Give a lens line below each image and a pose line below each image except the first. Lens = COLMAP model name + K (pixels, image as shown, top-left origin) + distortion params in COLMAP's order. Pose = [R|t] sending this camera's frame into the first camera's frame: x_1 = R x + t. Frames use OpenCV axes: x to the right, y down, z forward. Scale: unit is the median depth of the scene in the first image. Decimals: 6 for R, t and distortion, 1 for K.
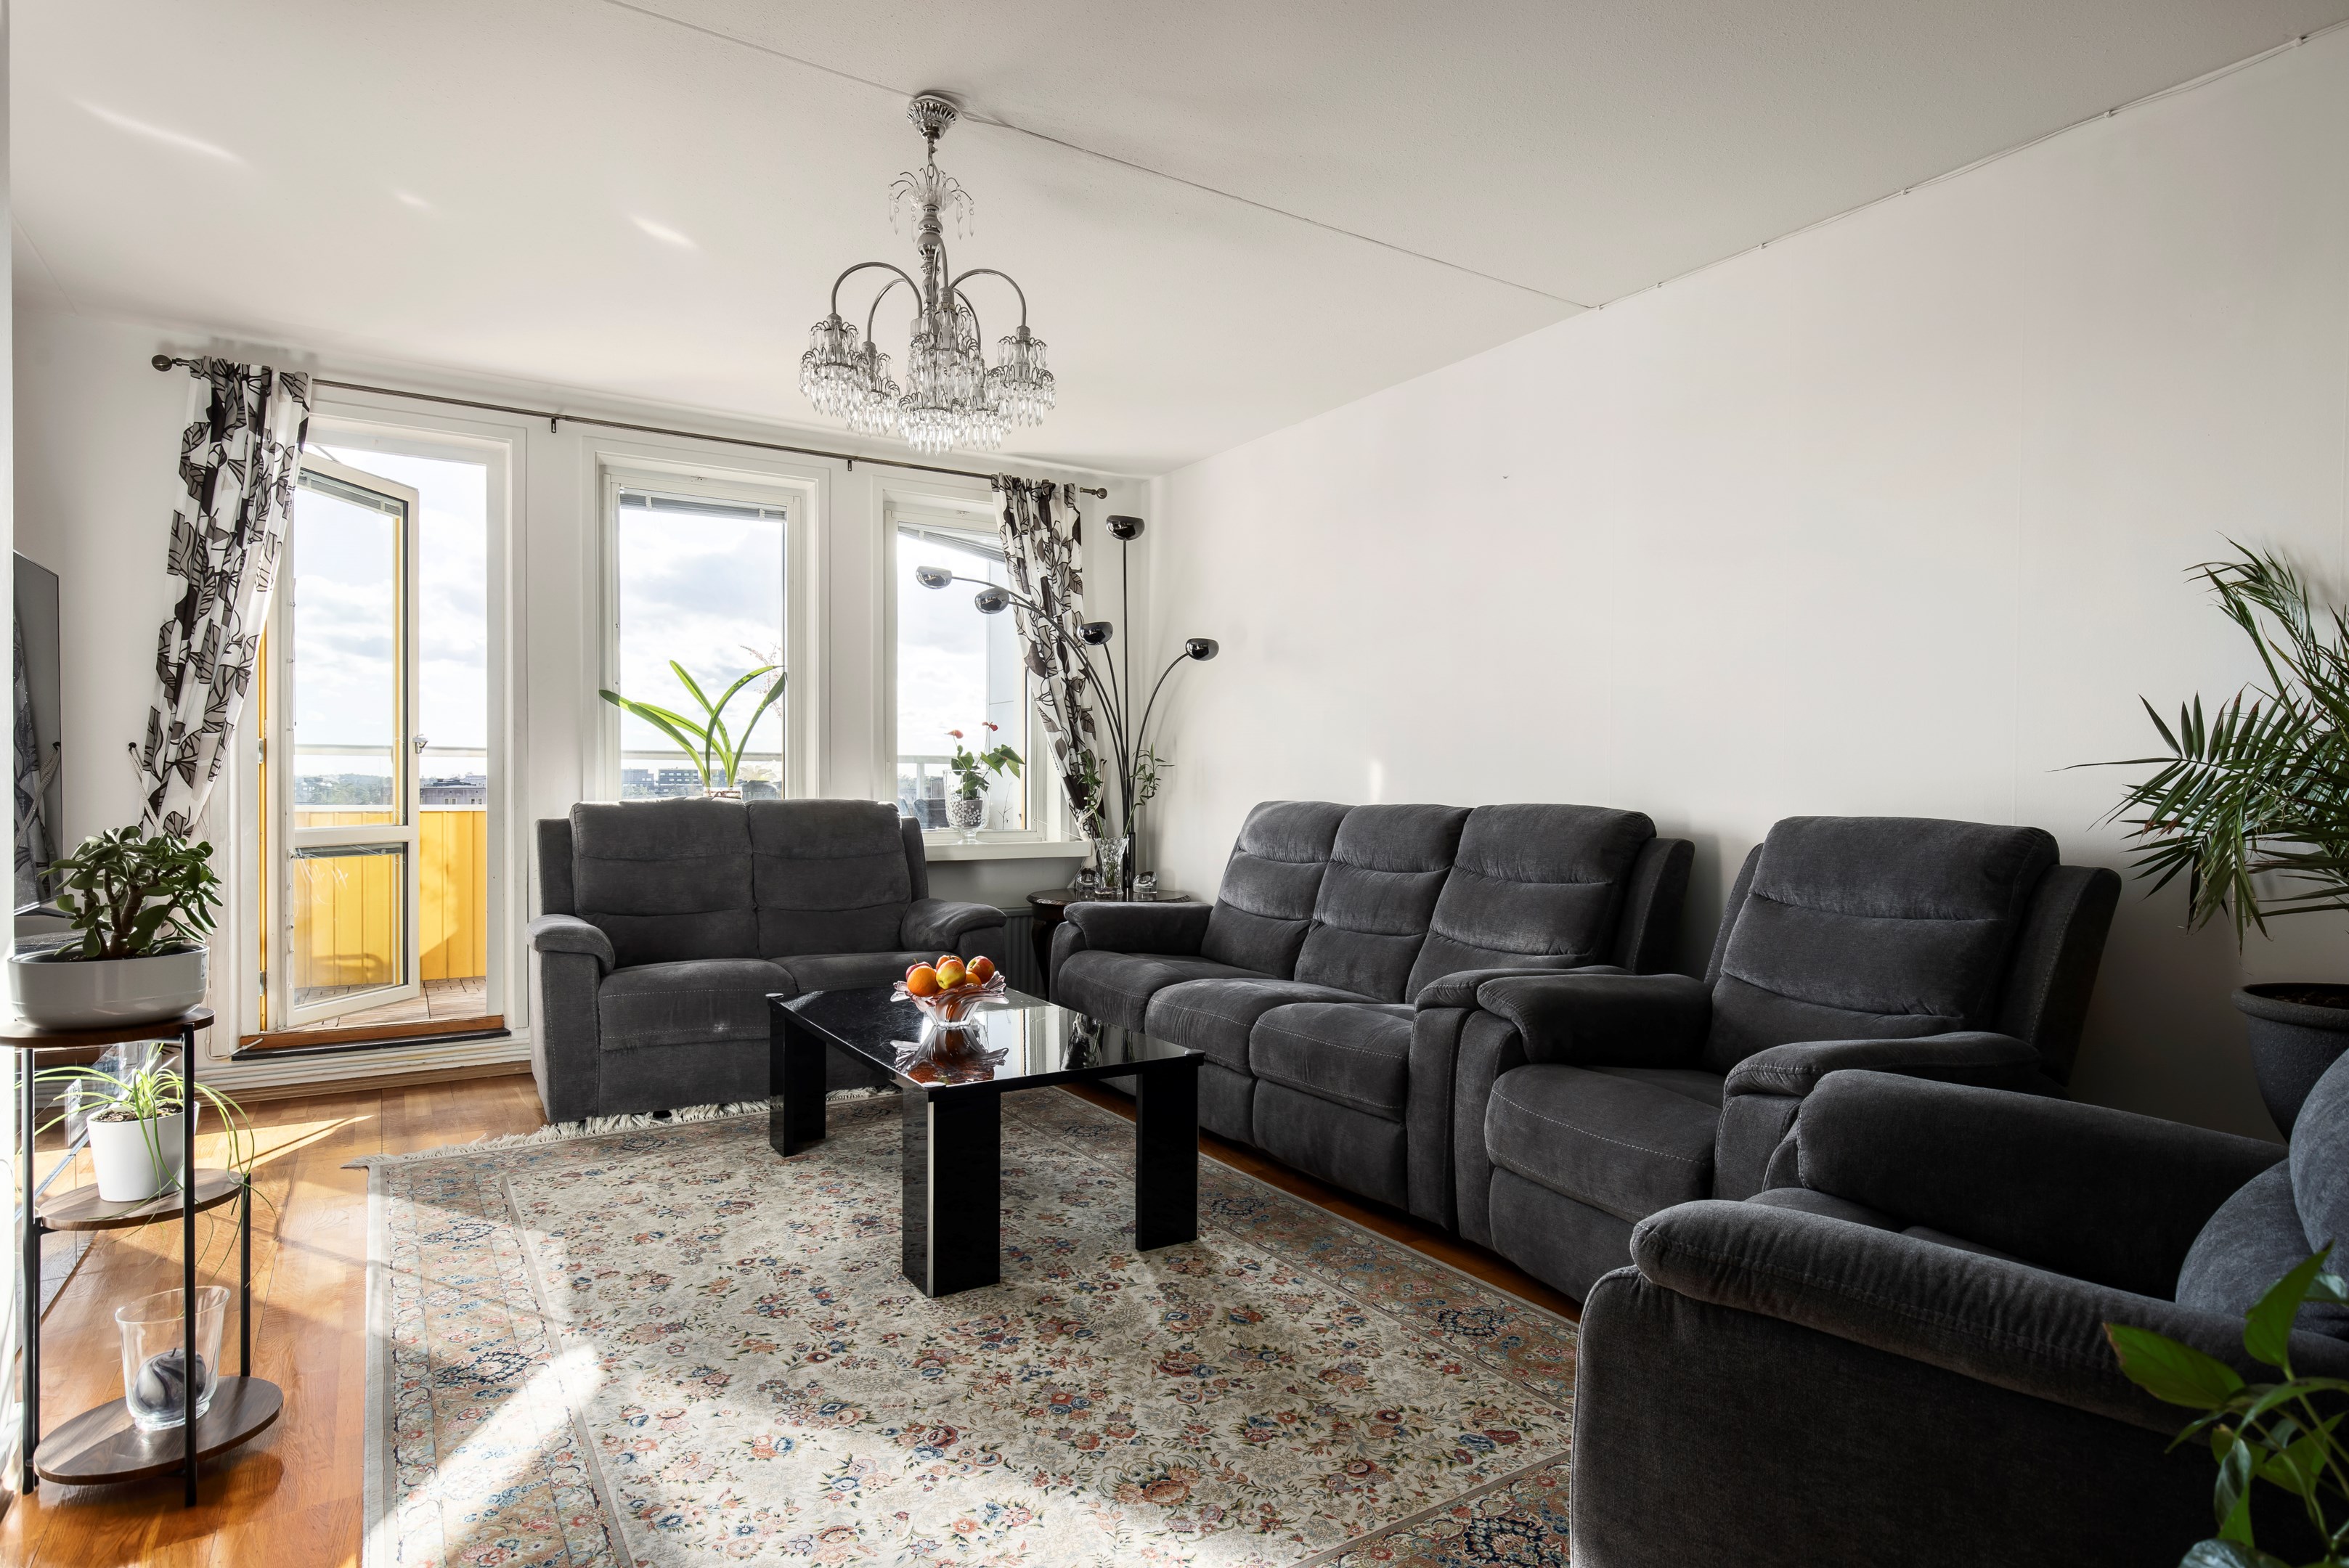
lens RADIAL K [[1282.0, 0, 1191.2], [0, 1282.0, 759.5], [0, 0, 1]] dist [-0.000179, -0.001488]
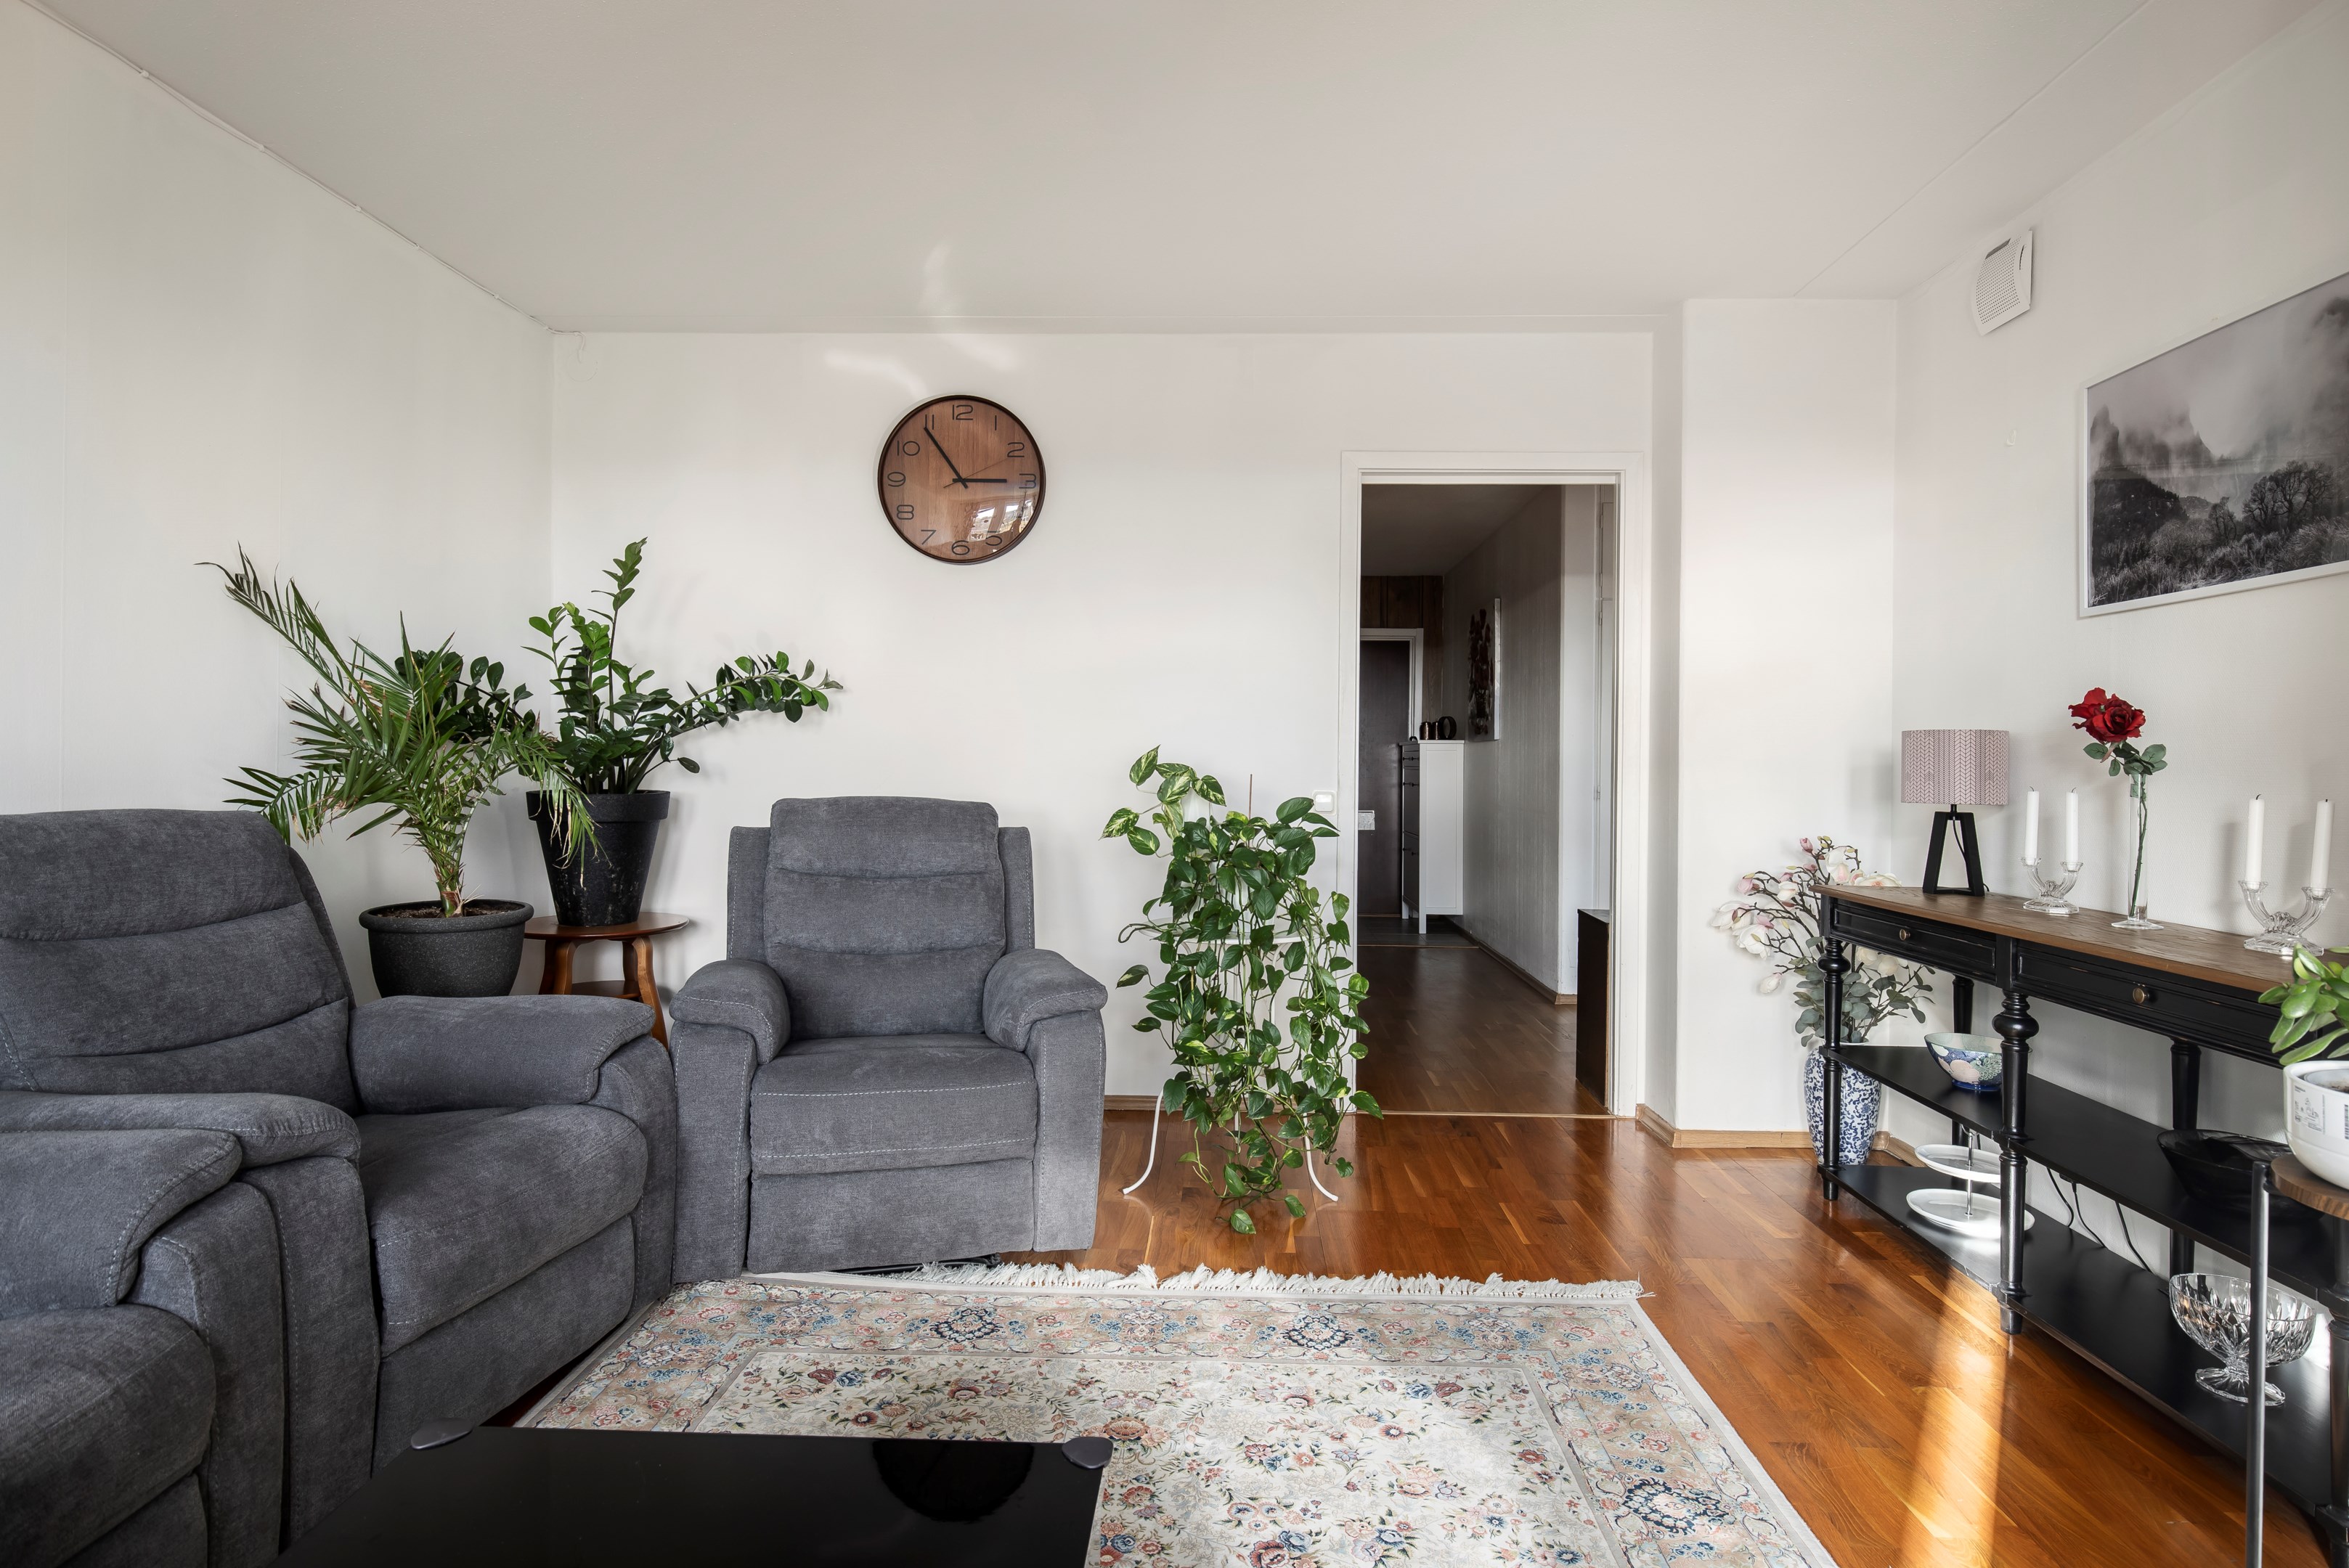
lens RADIAL K [[1232.4, 0, 1175.6], [0, 1232.4, 759.6], [0, 0, 1]] dist [0.002516, -0.000700]
pose [[-0.814122, -0.011199, 0.580586, -0.310755], [-0.023168, 0.999644, -0.013205, 0.002741], [-0.580232, -0.024201, -0.814092, 0.865691]]
